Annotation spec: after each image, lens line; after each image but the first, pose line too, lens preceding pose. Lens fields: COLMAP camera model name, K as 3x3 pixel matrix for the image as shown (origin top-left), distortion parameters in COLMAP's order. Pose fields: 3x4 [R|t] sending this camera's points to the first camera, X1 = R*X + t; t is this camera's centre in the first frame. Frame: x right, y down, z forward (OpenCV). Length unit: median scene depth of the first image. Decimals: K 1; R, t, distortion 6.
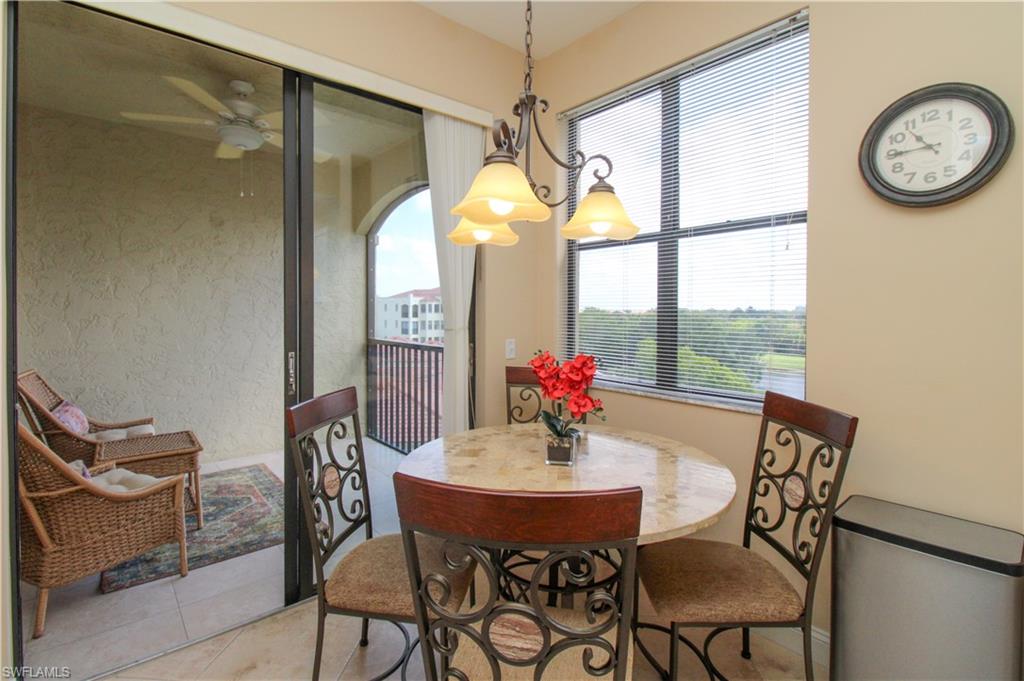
lens RADIAL K [[473.8, 0, 512.3], [0, 473.8, 317.8], [0, 0, 1]] dist [0.002409, -0.000315]
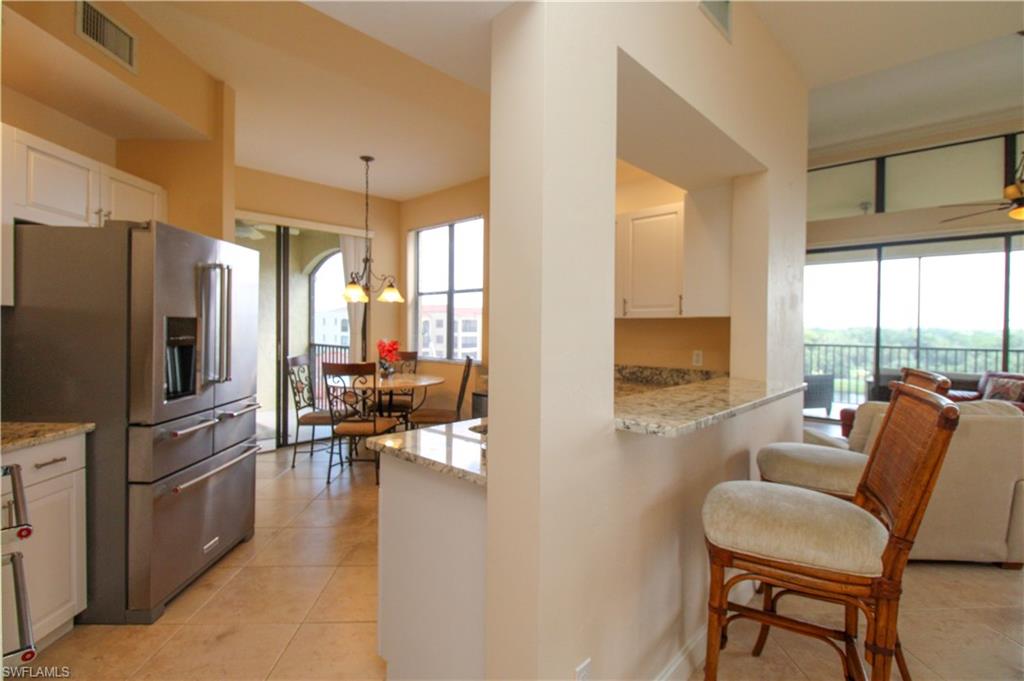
lens RADIAL K [[483.4, 0, 512.4], [0, 483.4, 332.2], [0, 0, 1]] dist [0.016139, -0.016202]
pose [[0.993989, 0.004725, 0.109380, 0.374204], [-0.004516, 0.999987, -0.002164, 0.021558], [-0.109389, 0.001657, 0.993998, -1.349858]]
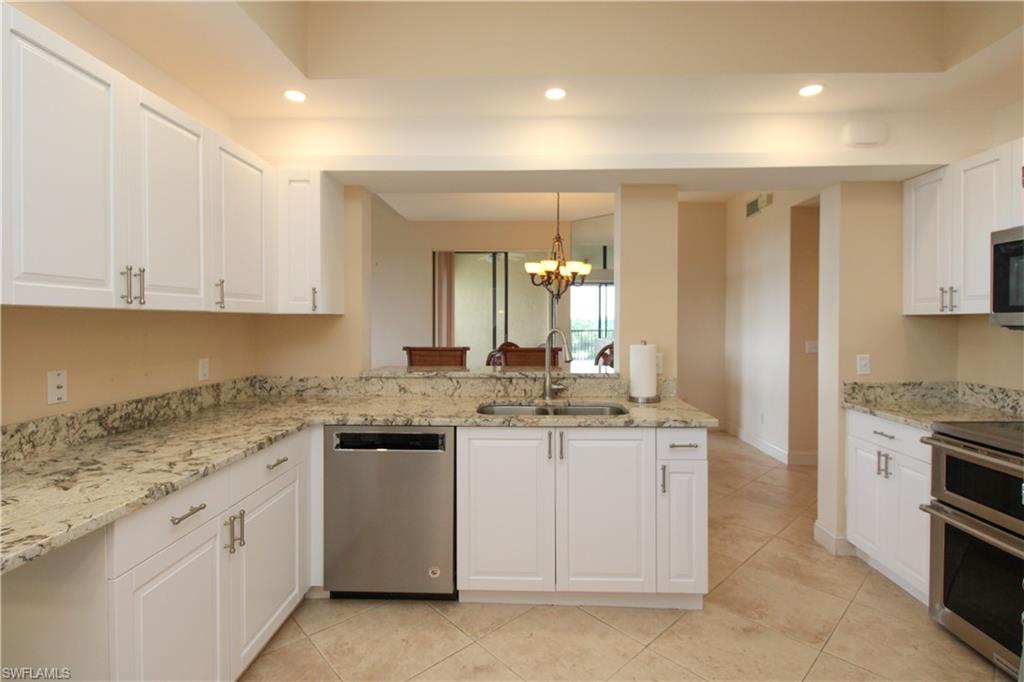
lens RADIAL K [[473.8, 0, 512.3], [0, 473.8, 318.3], [0, 0, 1]] dist [0.002409, -0.000315]
pose [[-0.727104, 0.004463, 0.686513, -0.087279], [0.013789, 0.999872, 0.008104, -0.013005], [-0.686389, 0.015359, -0.727072, 0.329164]]
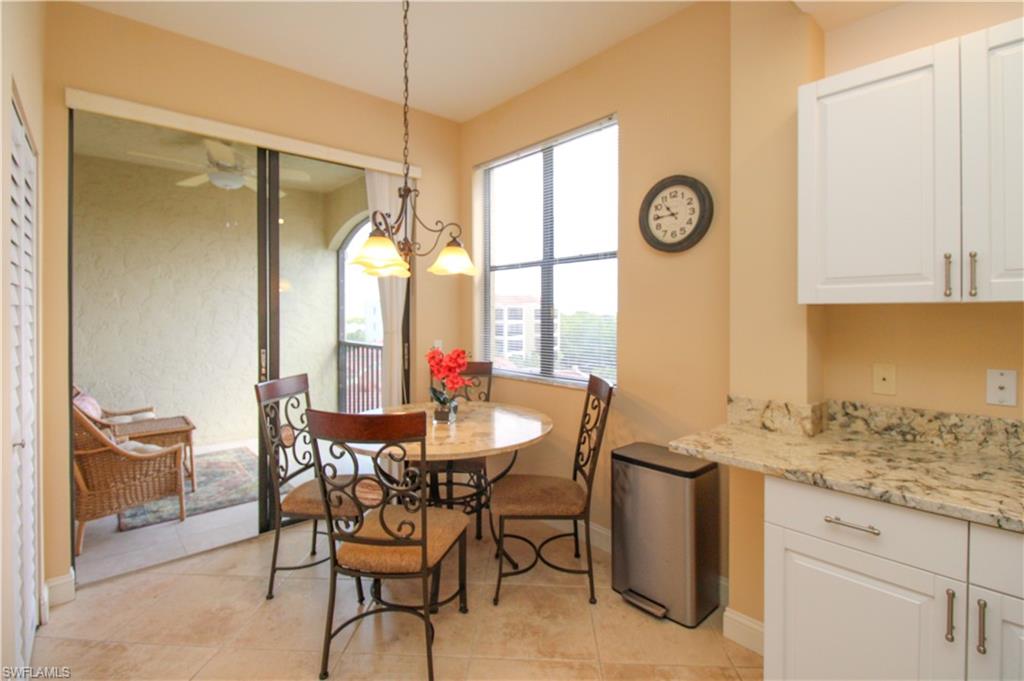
lens RADIAL K [[473.8, 0, 512.3], [0, 473.8, 317.8], [0, 0, 1]] dist [0.002409, -0.000315]
pose [[0.999806, -0.003207, 0.019444, 0.203935], [0.003322, 0.999977, -0.005871, -0.008639], [-0.019425, 0.005934, 0.999794, -0.345831]]
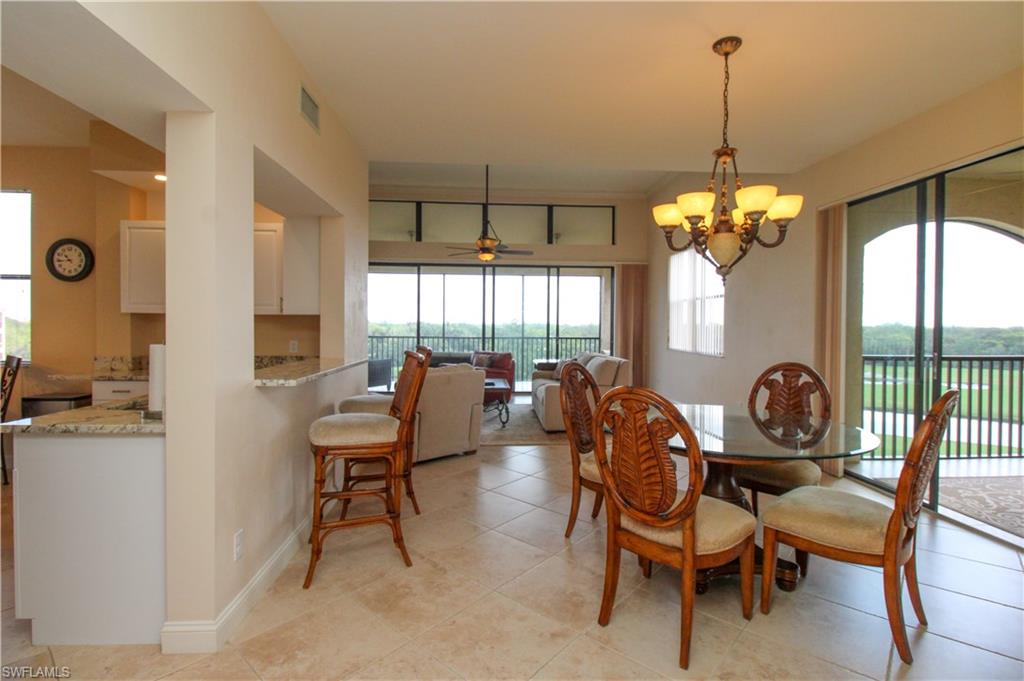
lens RADIAL K [[483.4, 0, 512.4], [0, 483.4, 332.2], [0, 0, 1]] dist [0.016139, -0.016202]
pose [[0.599733, -0.007707, 0.800163, 0.108685], [0.002934, 0.999968, 0.007433, 0.027276], [-0.800195, -0.002110, 0.599736, -1.741643]]
